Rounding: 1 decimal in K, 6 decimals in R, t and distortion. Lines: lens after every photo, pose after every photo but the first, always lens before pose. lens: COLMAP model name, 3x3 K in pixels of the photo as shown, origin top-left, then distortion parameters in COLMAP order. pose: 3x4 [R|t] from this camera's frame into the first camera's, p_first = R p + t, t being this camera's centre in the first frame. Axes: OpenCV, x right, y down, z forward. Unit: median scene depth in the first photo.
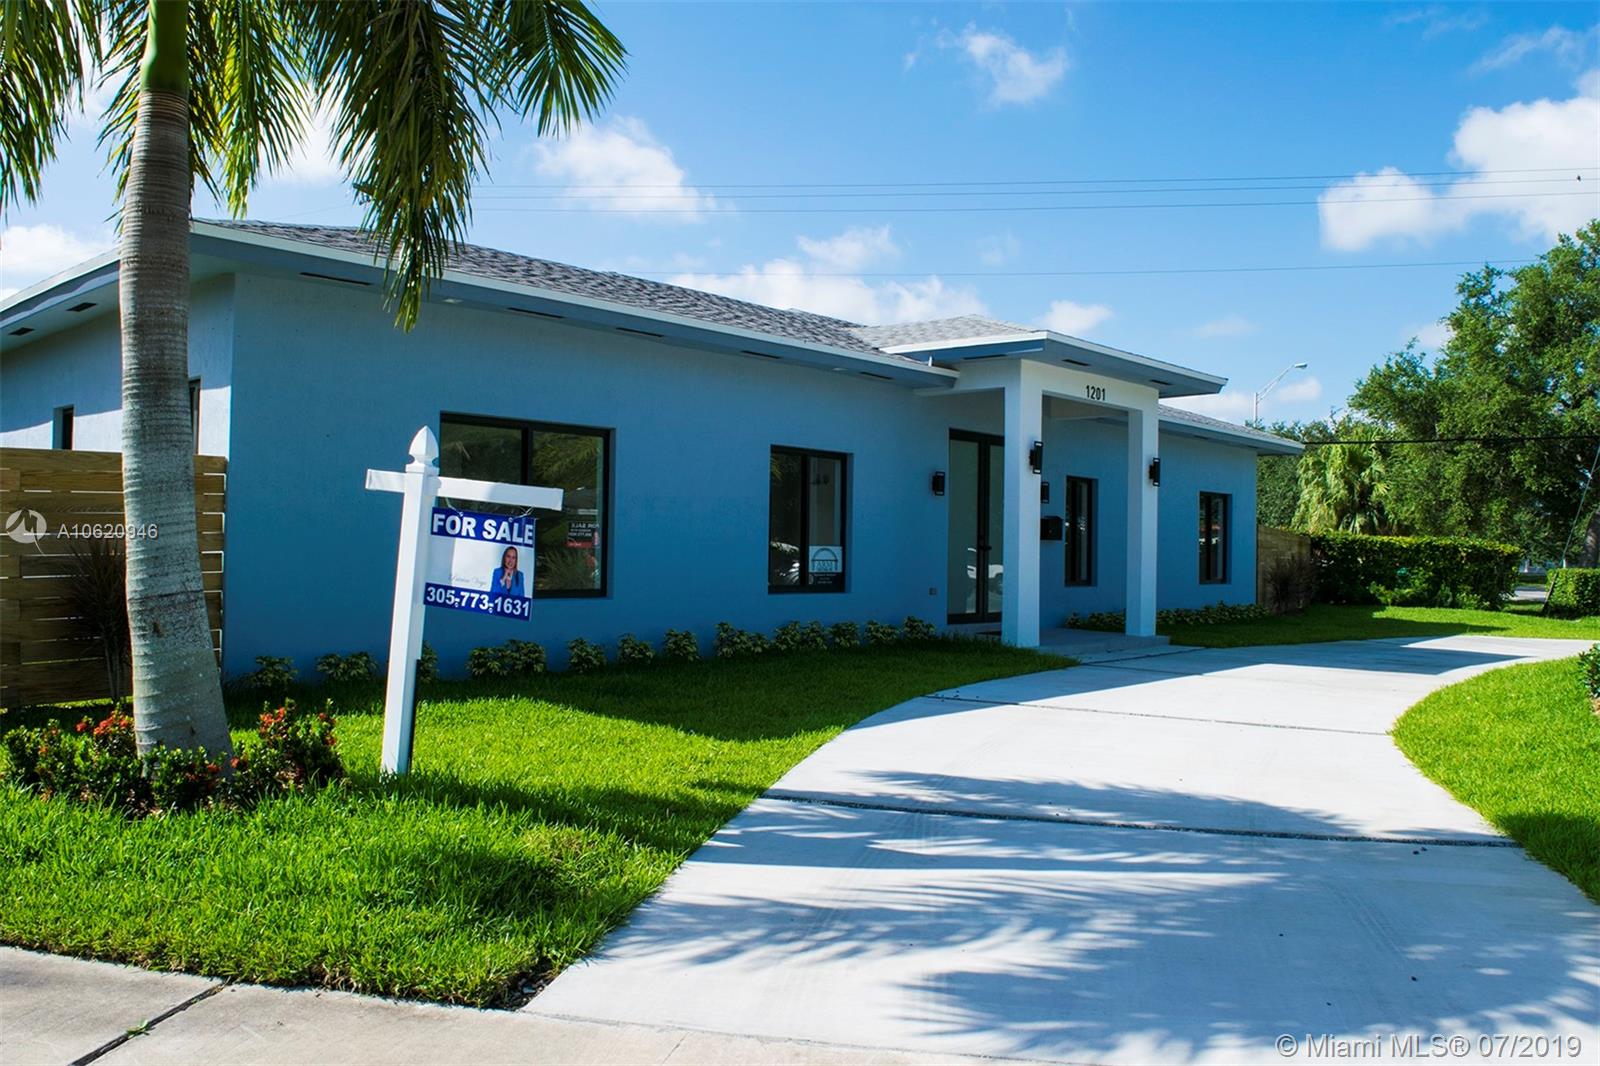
lens RADIAL K [[1262.6, 0, 800.0], [0, 1262.6, 533.0], [0, 0, 1]] dist [-0.118469, -0.000223]
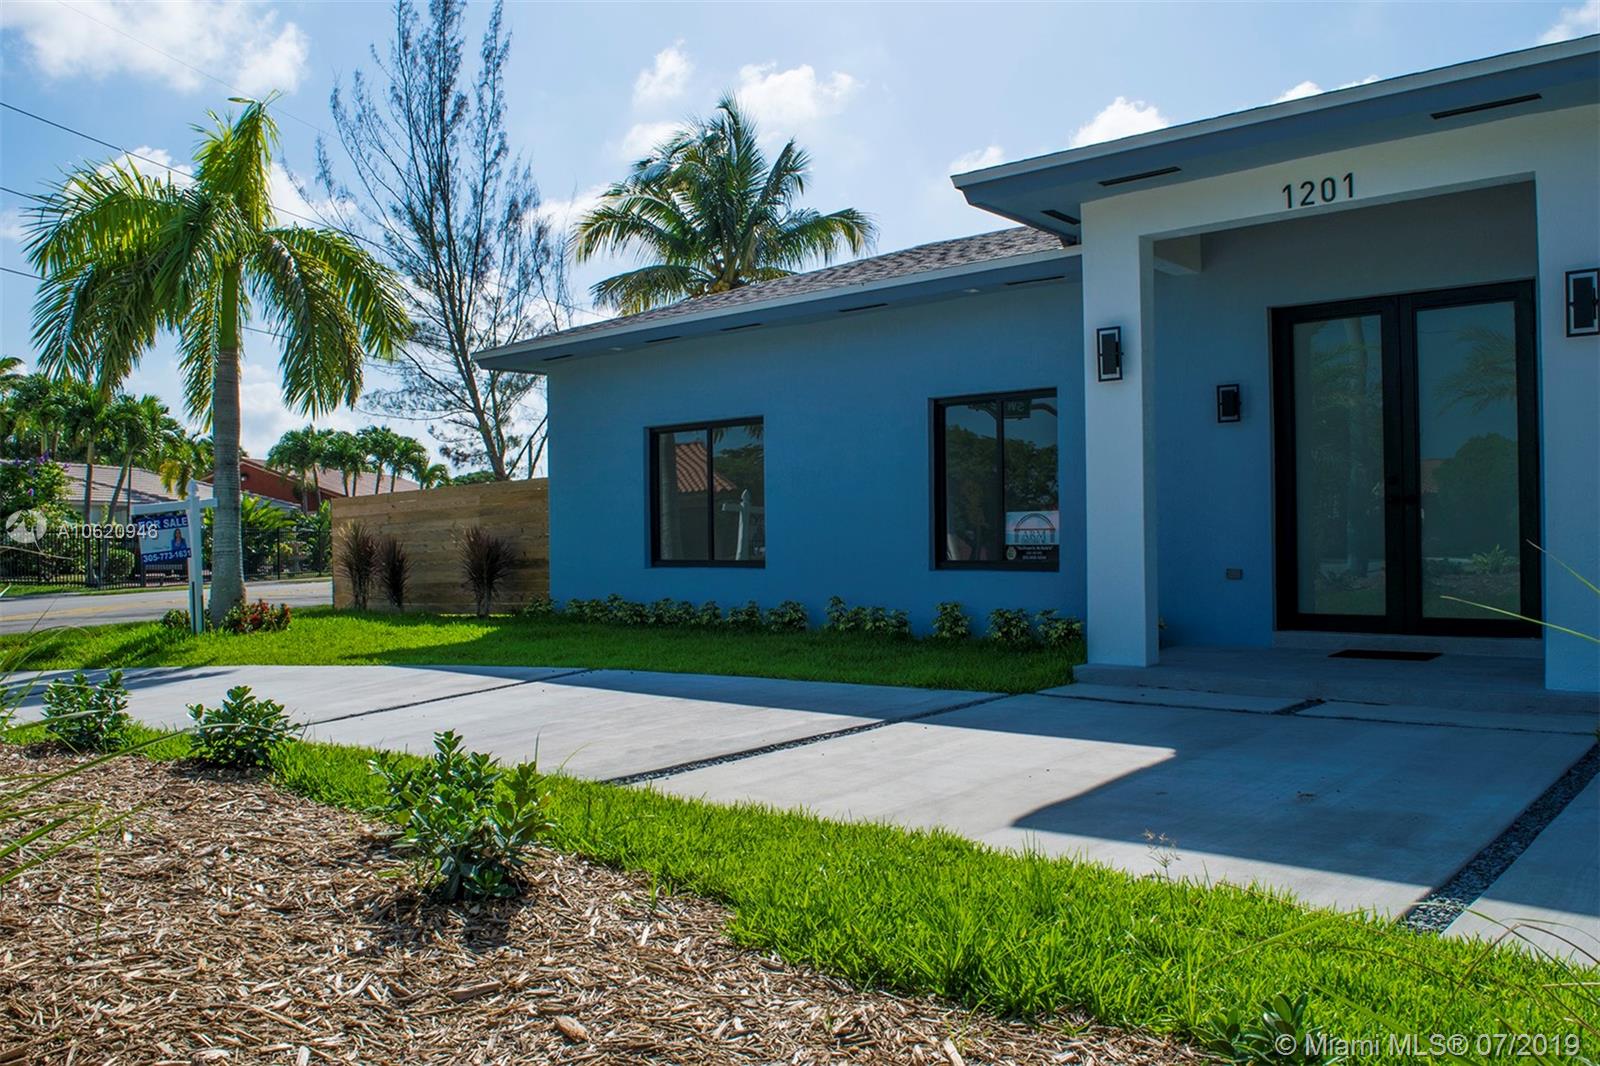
lens RADIAL K [[1262.6, 0, 800.0], [0, 1262.6, 533.0], [0, 0, 1]] dist [-0.118469, -0.000223]
pose [[0.001624, -0.007792, -0.999968, 0.792452], [0.036214, 0.999314, -0.007728, 0.024544], [0.999343, -0.036200, 0.001905, 0.852380]]
